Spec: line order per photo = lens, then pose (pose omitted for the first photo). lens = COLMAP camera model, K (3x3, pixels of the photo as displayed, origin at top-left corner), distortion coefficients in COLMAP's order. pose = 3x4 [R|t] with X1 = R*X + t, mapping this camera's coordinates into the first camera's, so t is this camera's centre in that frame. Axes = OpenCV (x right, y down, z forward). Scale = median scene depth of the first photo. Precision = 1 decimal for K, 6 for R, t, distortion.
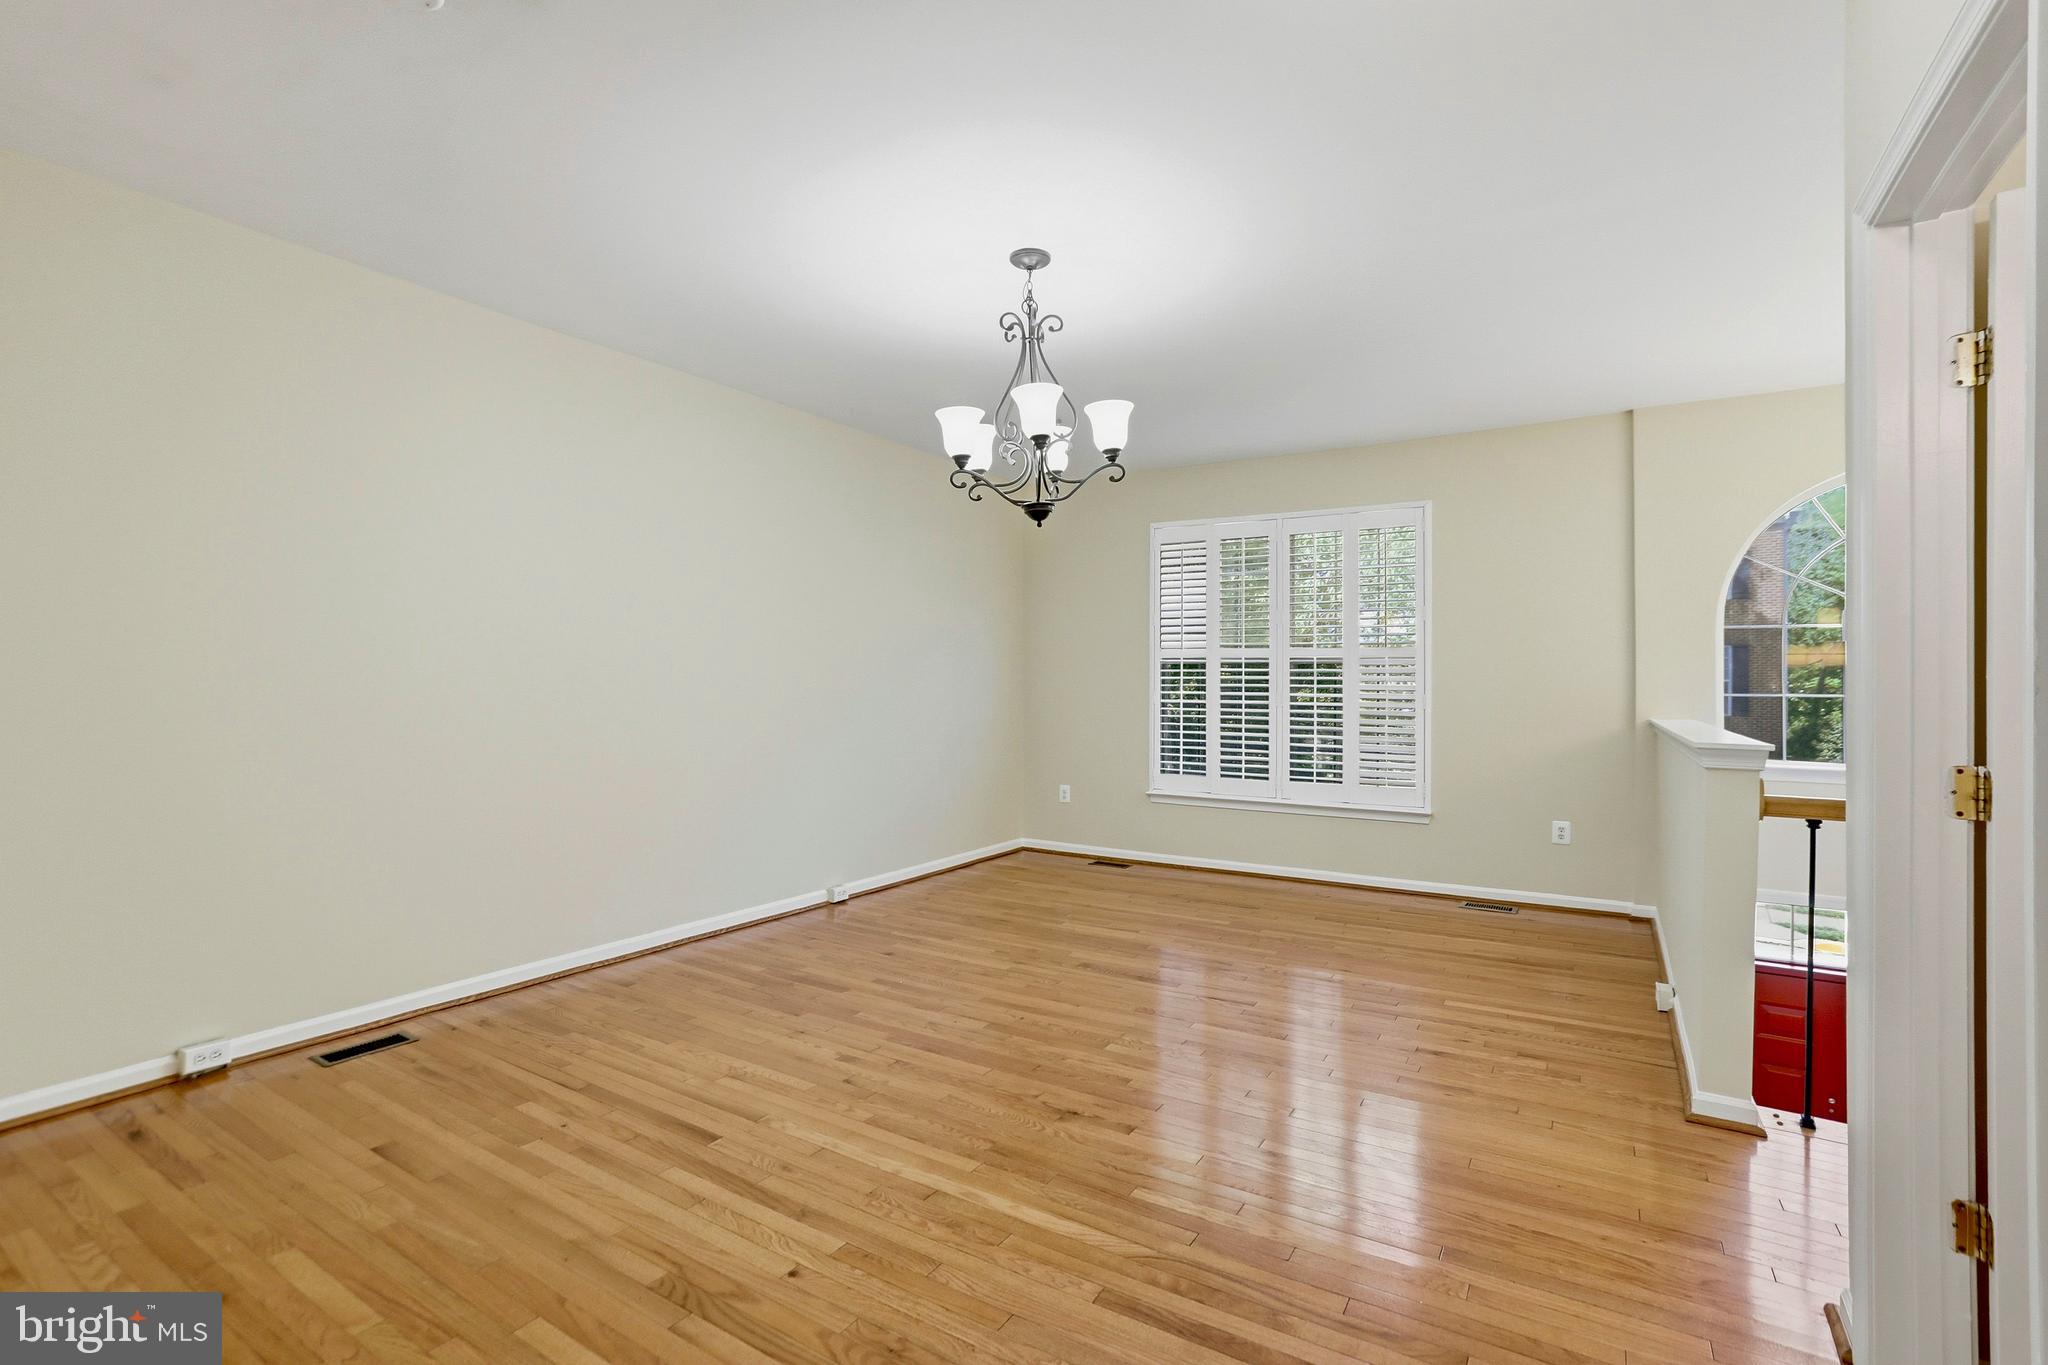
lens RADIAL K [[948.0, 0, 1027.2], [0, 948.0, 677.5], [0, 0, 1]] dist [-0.056749, 0.037804]
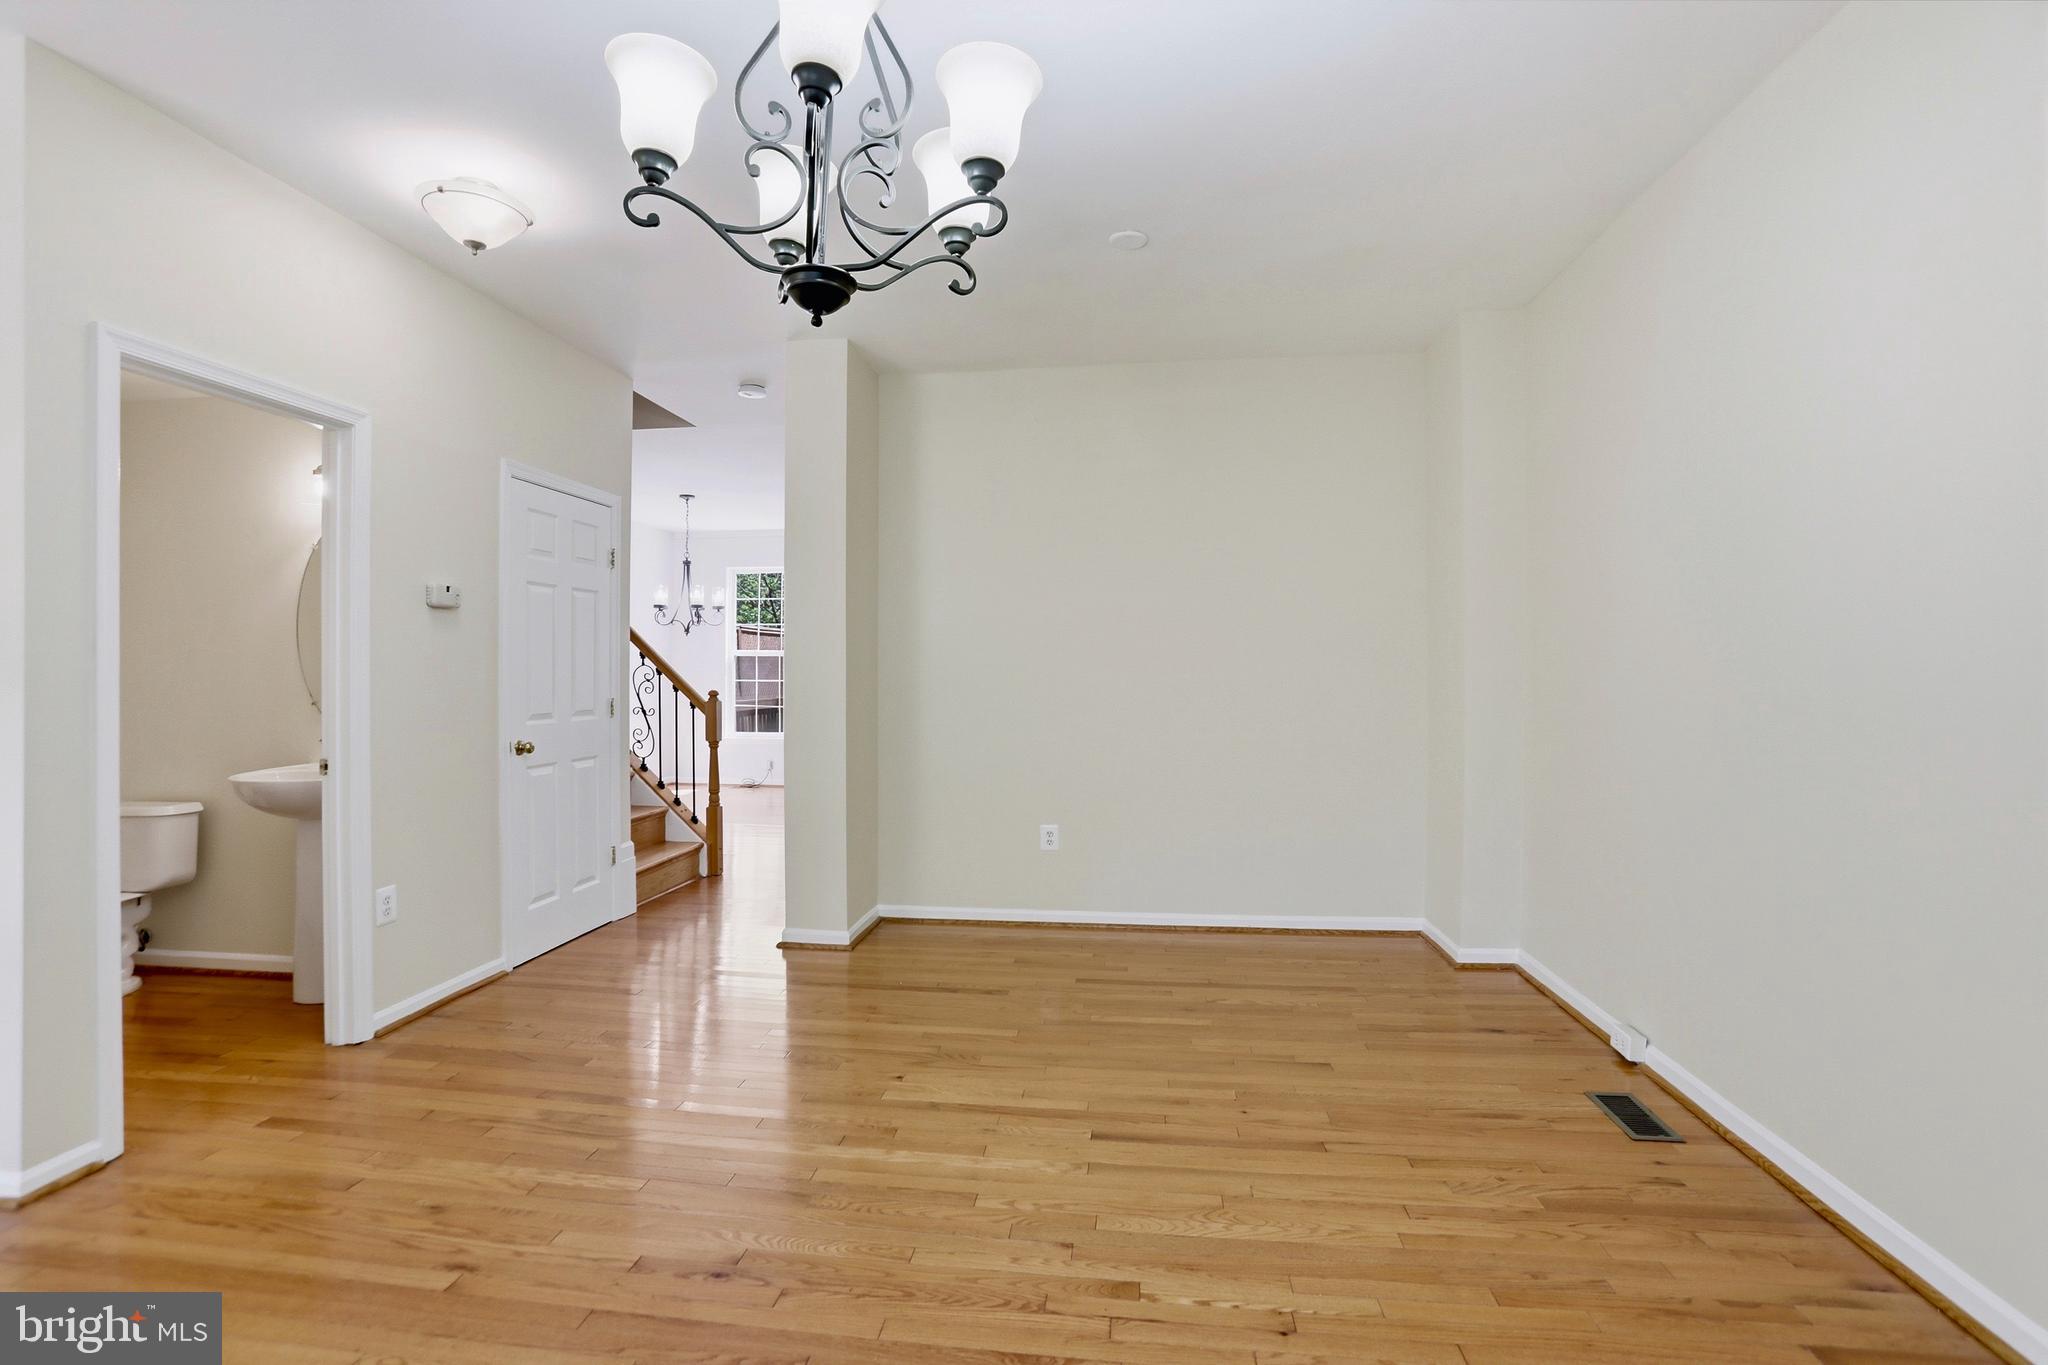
lens RADIAL K [[948.0, 0, 1027.2], [0, 948.0, 677.5], [0, 0, 1]] dist [-0.056749, 0.037804]
pose [[-0.904969, 0.002618, -0.425470, 0.145510], [0.005752, 0.999965, -0.006080, 0.018134], [0.425439, -0.007949, -0.904952, 1.846596]]
